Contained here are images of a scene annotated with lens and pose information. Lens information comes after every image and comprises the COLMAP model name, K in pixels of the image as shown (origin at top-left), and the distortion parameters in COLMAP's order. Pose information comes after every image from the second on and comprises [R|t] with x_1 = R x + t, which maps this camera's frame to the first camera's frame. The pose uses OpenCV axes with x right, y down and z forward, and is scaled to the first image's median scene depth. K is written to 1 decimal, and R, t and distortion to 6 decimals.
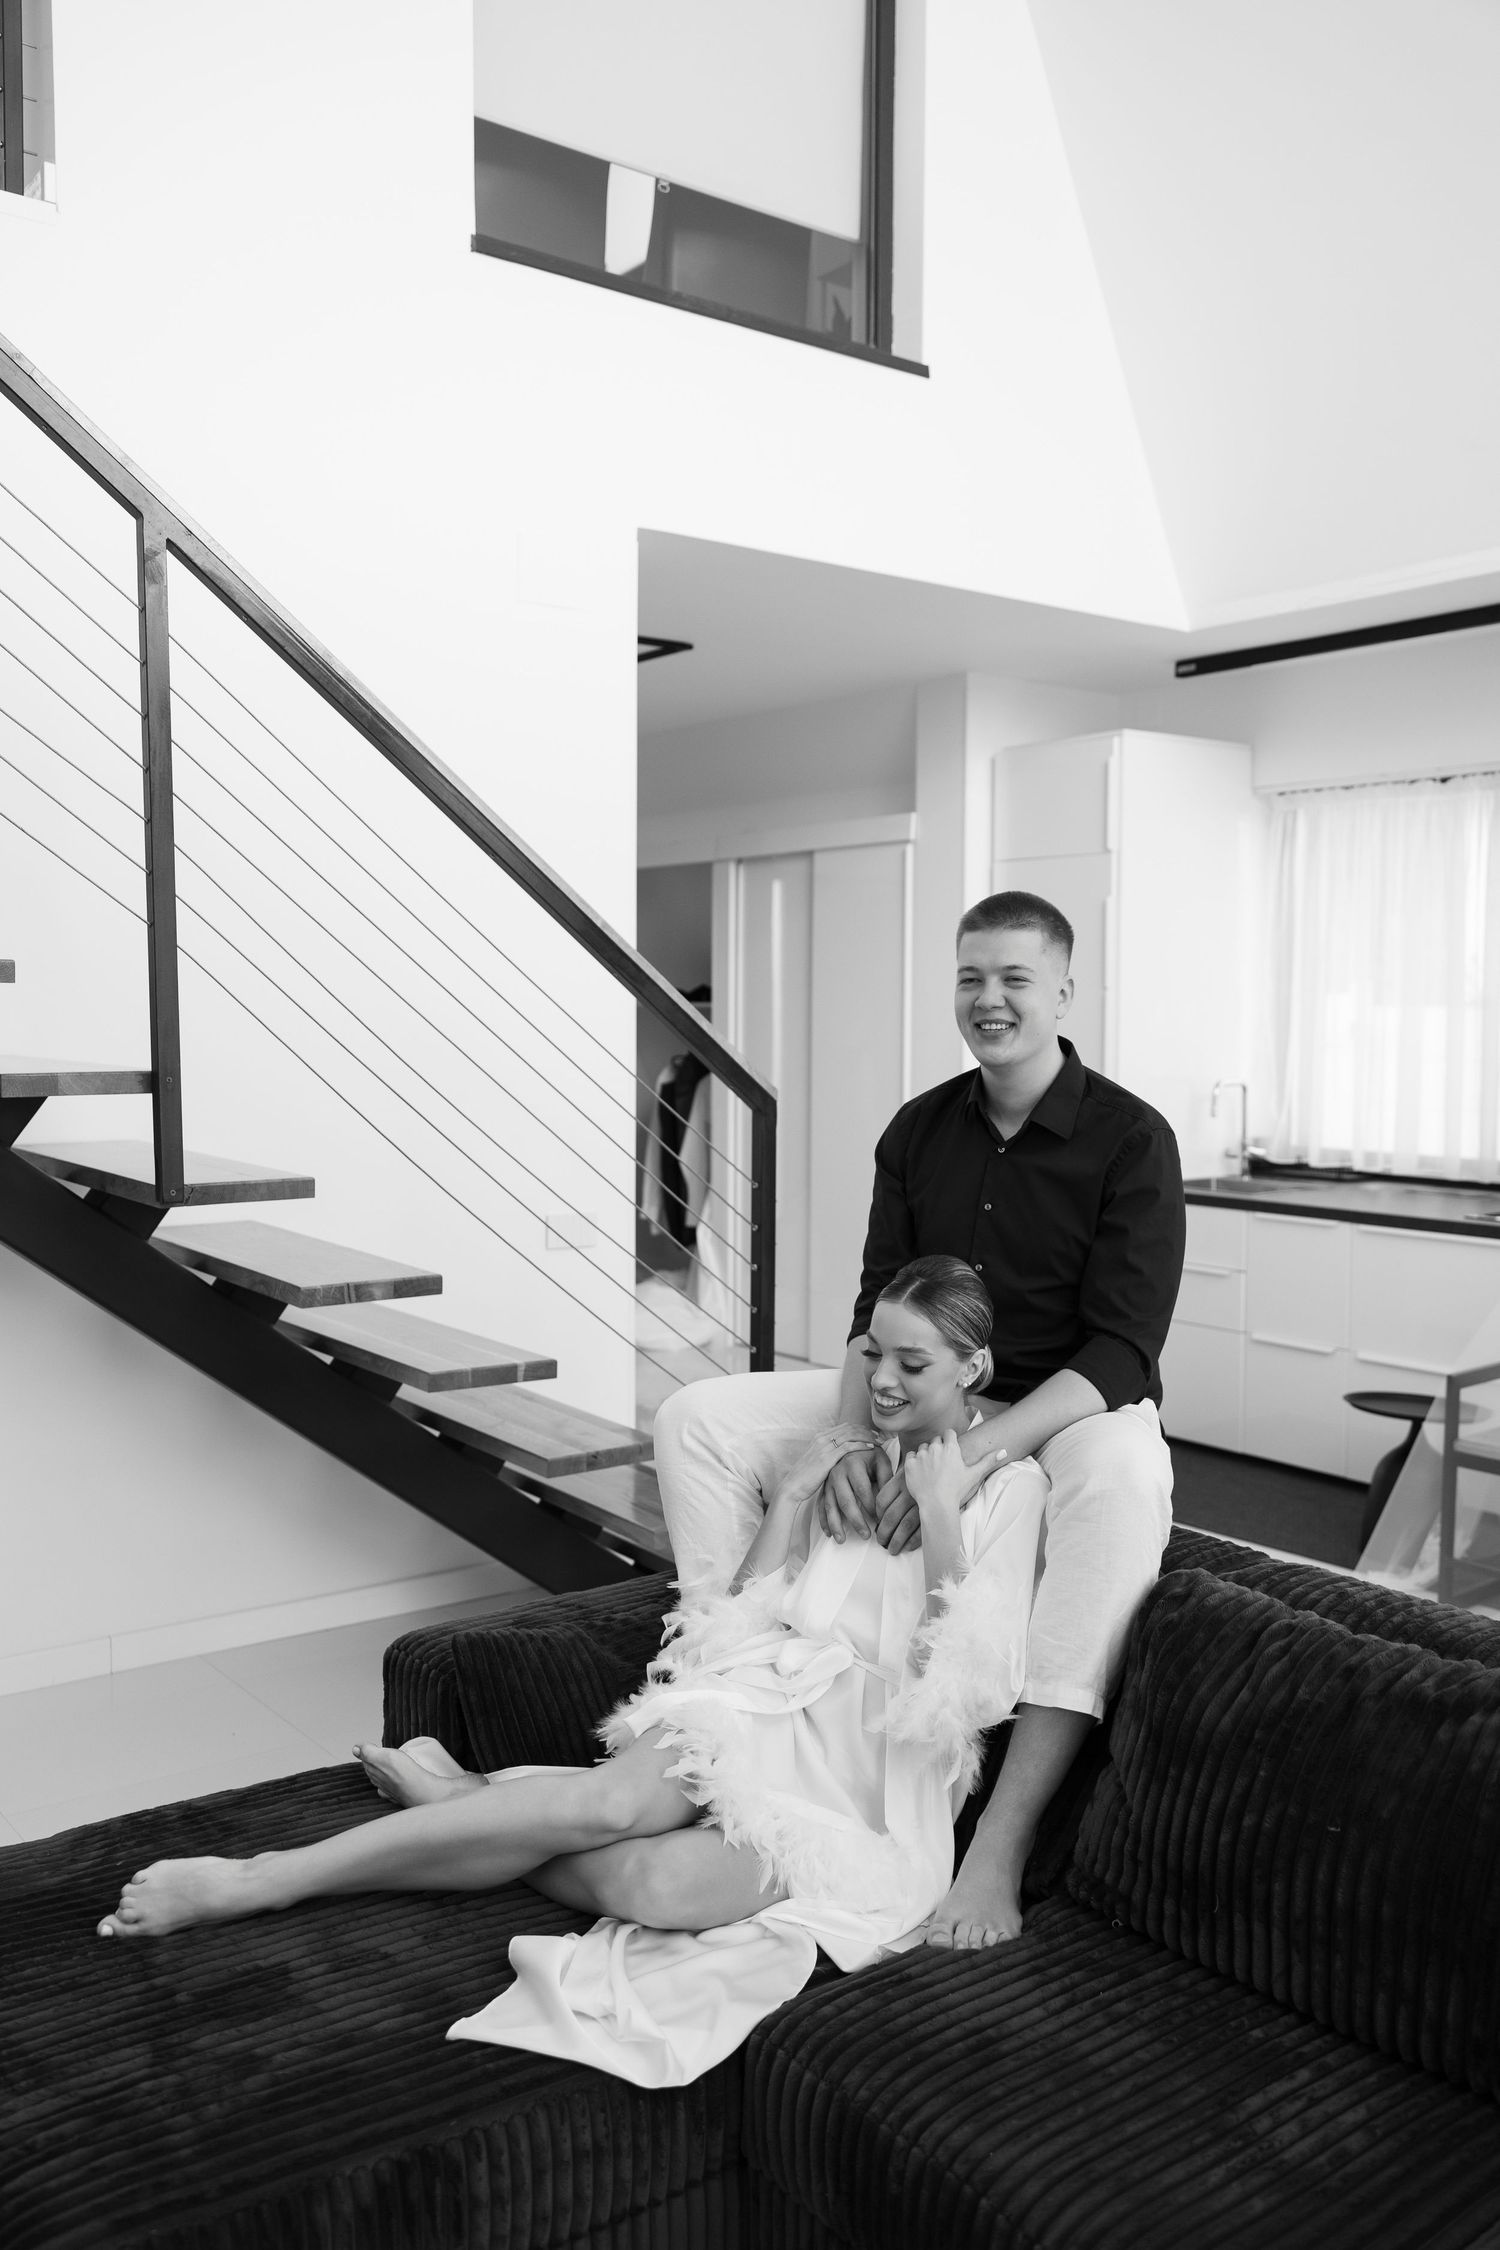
lens RADIAL K [[1859.4, 0, 750.0], [0, 1859.4, 1125.0], [0, 0, 1]] dist [0.021557, 0.005328]
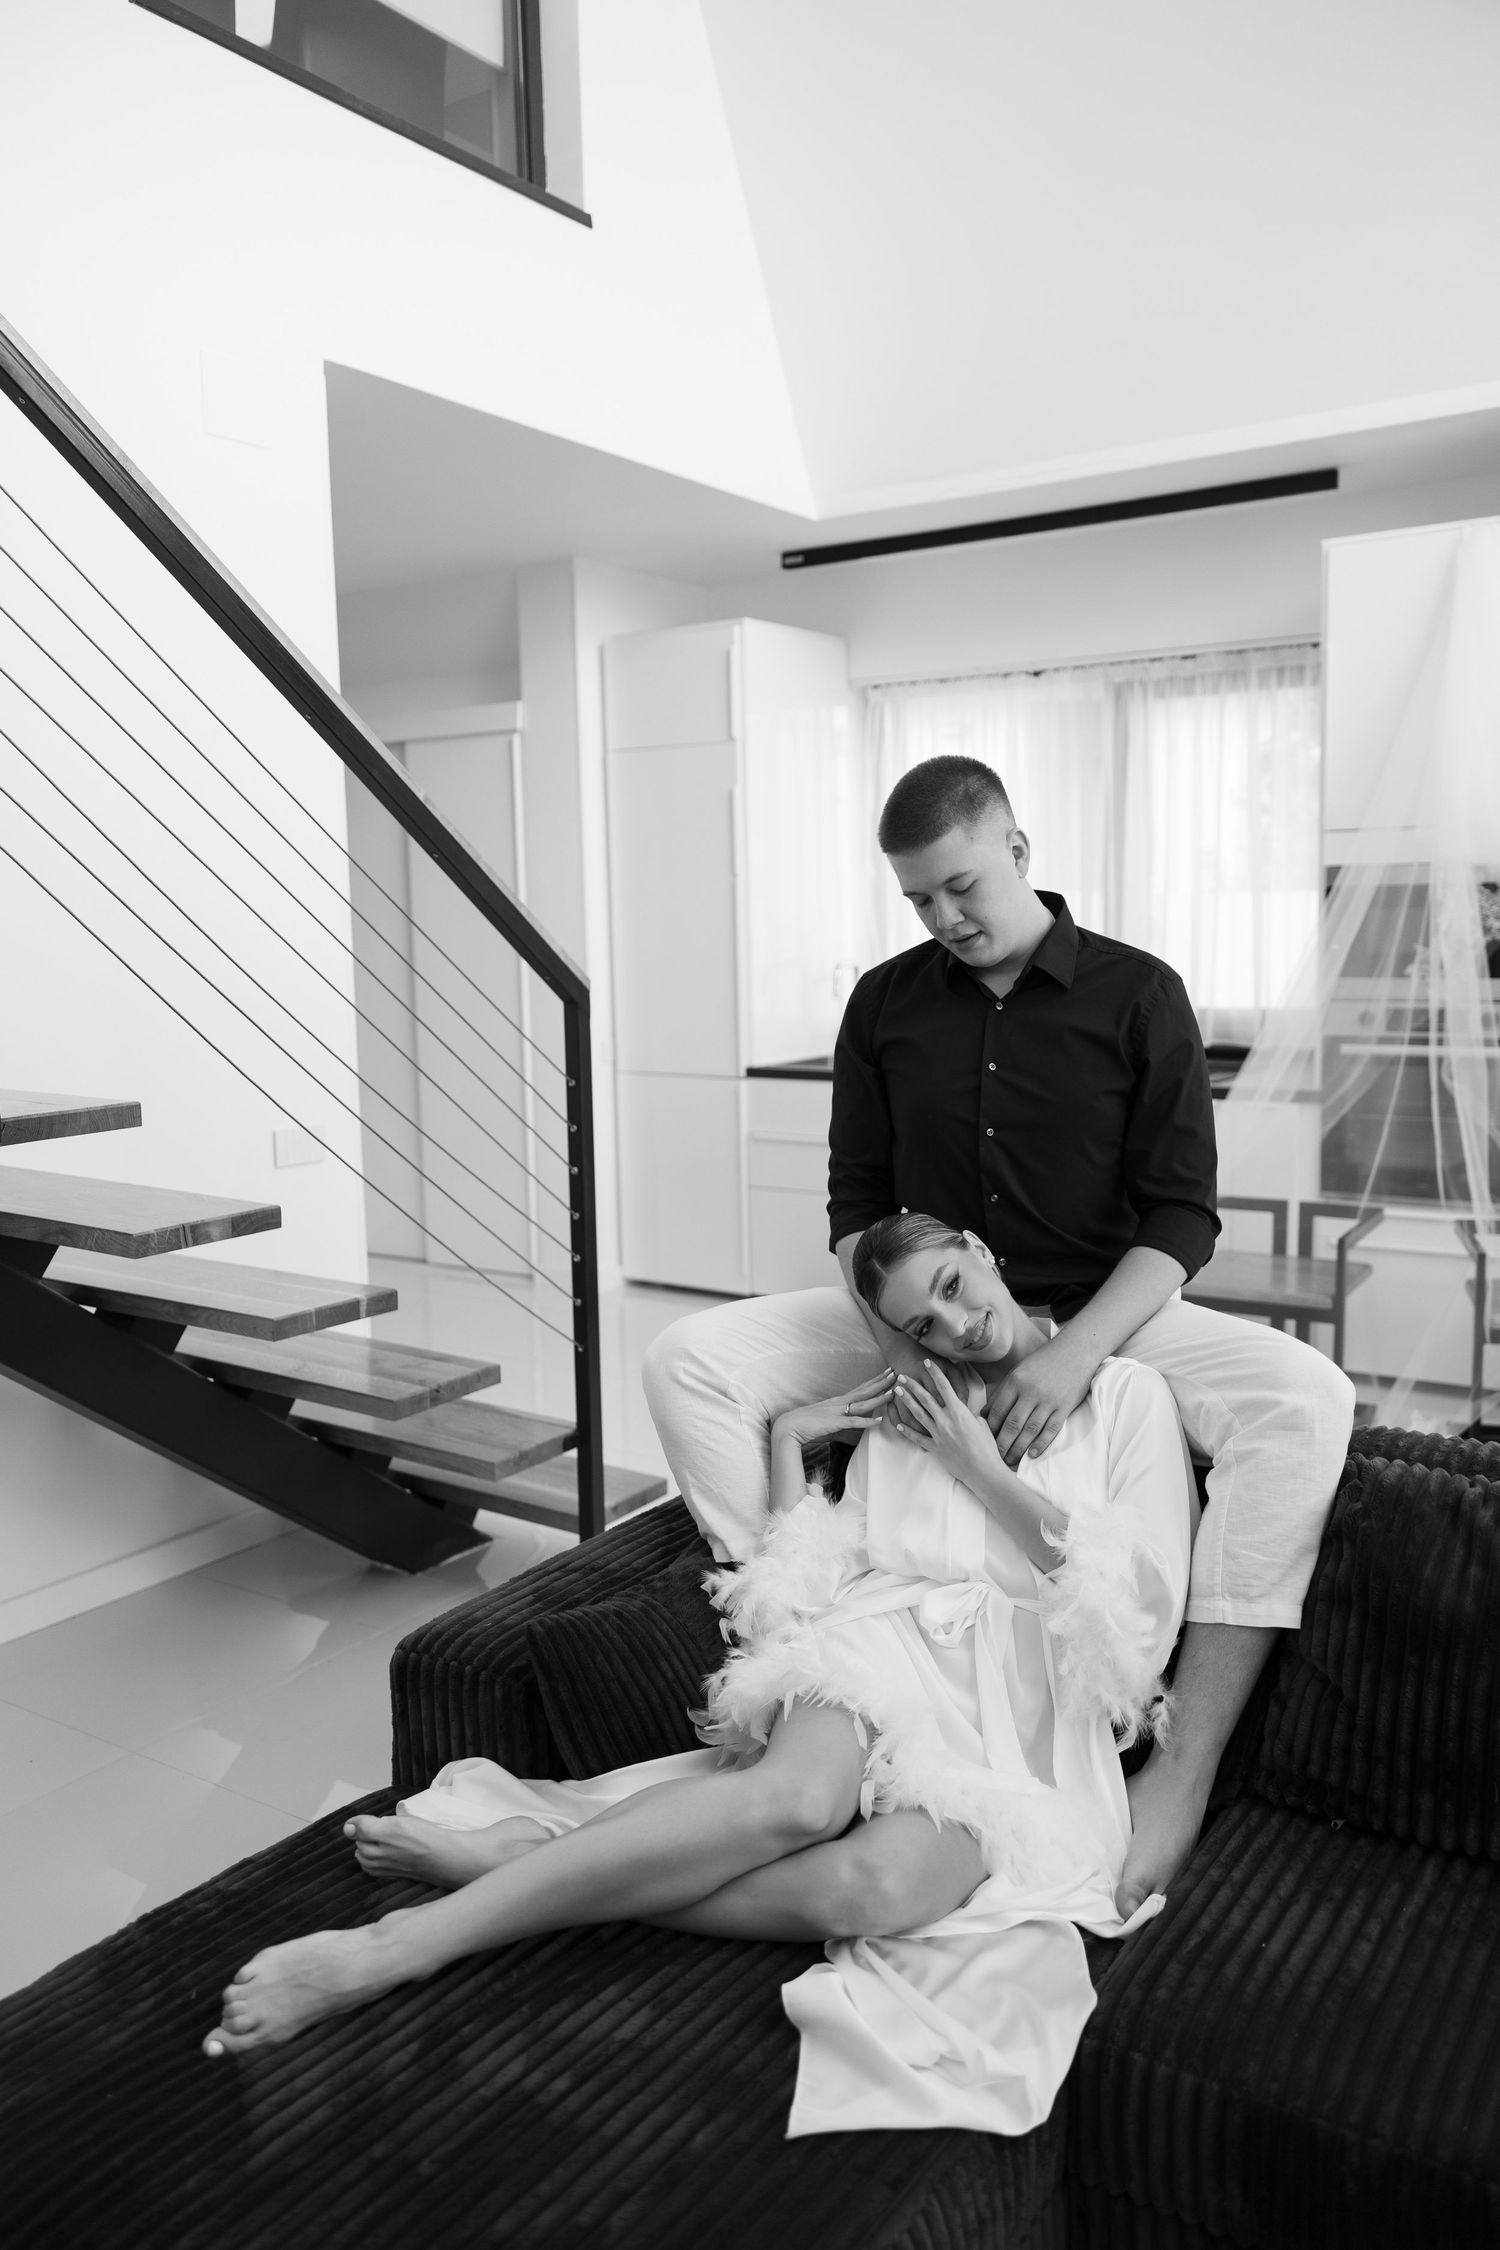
lens RADIAL K [[1723.3, 0, 750.0], [0, 1723.3, 1125.0], [0, 0, 1]] dist [0.031086, -0.002884]
pose [[0.944961, -0.066780, 0.320295, -0.205869], [0.047407, 0.996564, 0.067916, -0.000964], [-0.323730, -0.048993, 0.944880, 0.165373]]
